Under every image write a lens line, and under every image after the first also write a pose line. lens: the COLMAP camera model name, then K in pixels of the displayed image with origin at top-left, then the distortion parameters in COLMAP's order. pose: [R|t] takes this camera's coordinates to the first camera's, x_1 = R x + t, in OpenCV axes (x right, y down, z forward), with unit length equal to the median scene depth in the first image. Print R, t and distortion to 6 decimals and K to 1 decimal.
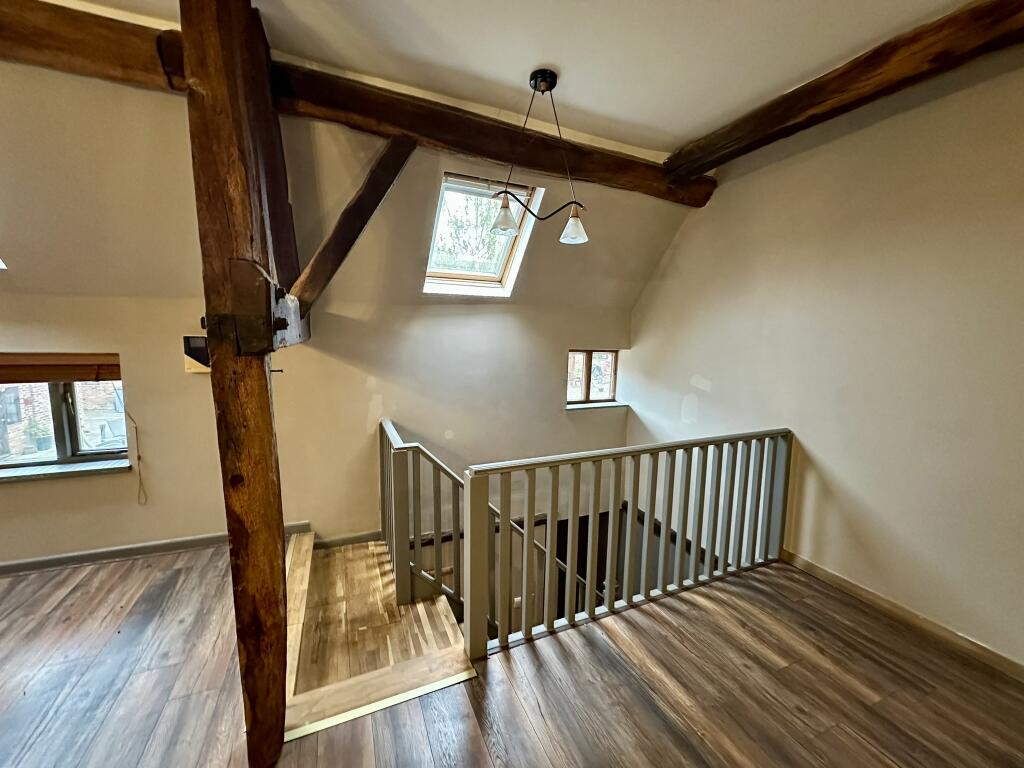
lens RADIAL K [[406.0, 0, 511.3], [0, 406.0, 384.5], [0, 0, 1]] dist [-0.000265, -0.000186]
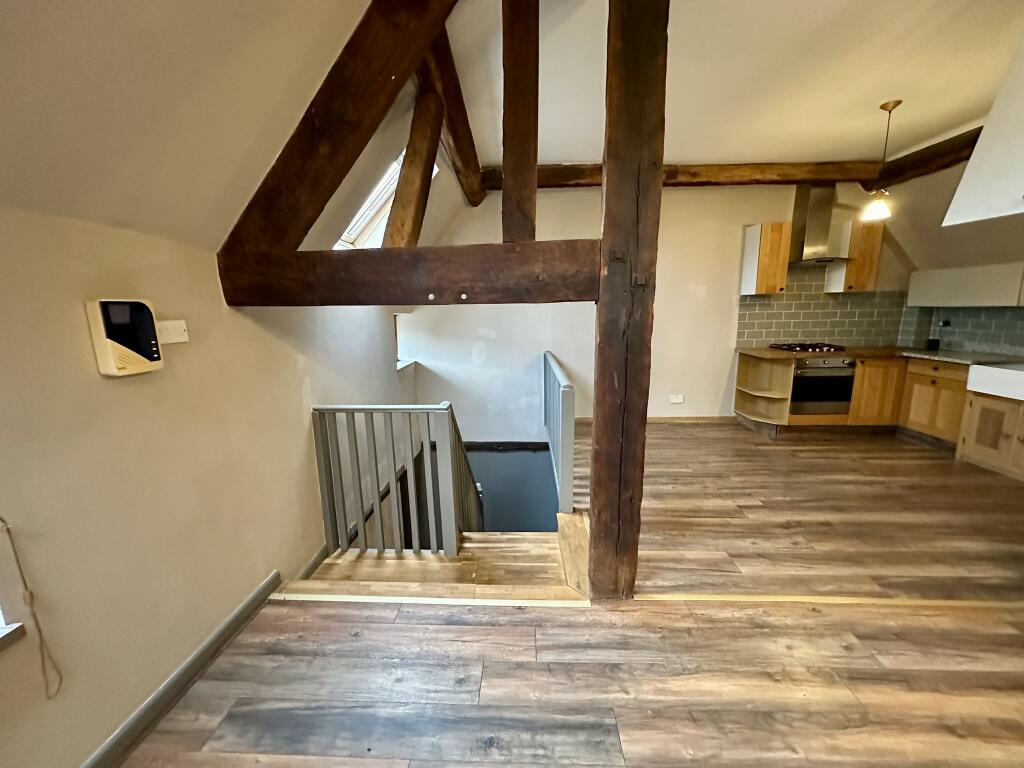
lens RADIAL K [[406.0, 0, 511.3], [0, 406.0, 384.5], [0, 0, 1]] dist [-0.000265, -0.000186]
pose [[0.432378, -0.188795, 0.881706, -1.032409], [0.133970, 0.980432, 0.144237, -0.026224], [-0.891684, 0.055757, 0.449210, 0.359755]]
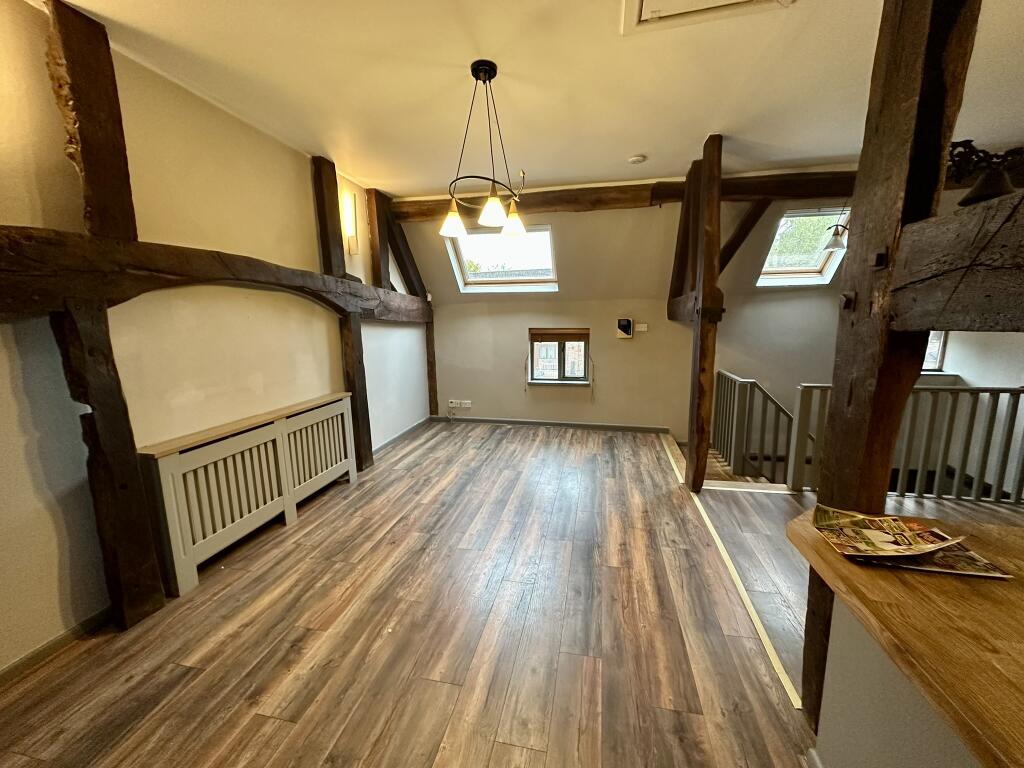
lens RADIAL K [[406.0, 0, 511.3], [0, 406.0, 384.5], [0, 0, 1]] dist [-0.000265, -0.000186]
pose [[0.809676, 0.067273, -0.583009, -0.063684], [-0.044778, 0.997594, 0.052925, 0.114281], [0.585167, -0.016746, 0.810740, -0.889002]]
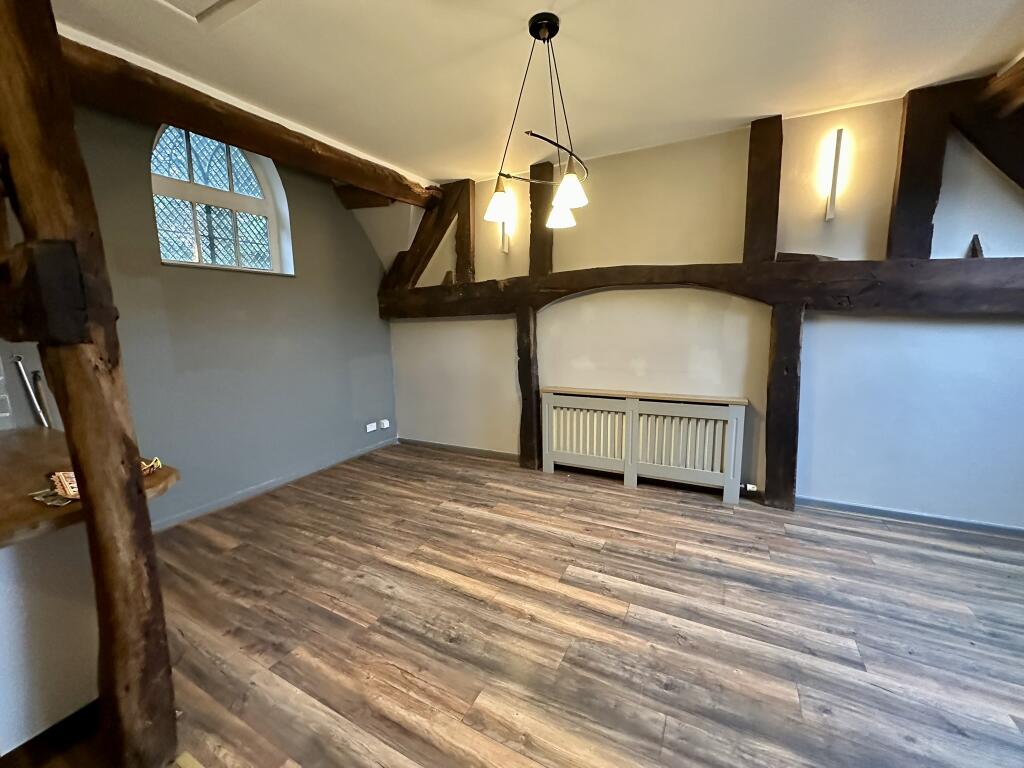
lens RADIAL K [[406.0, 0, 511.3], [0, 406.0, 384.5], [0, 0, 1]] dist [-0.000265, -0.000186]
pose [[-0.783146, 0.096937, -0.614236, -0.097197], [-0.069406, 0.967977, 0.241256, -0.042878], [0.617953, 0.231570, -0.751339, 0.402116]]
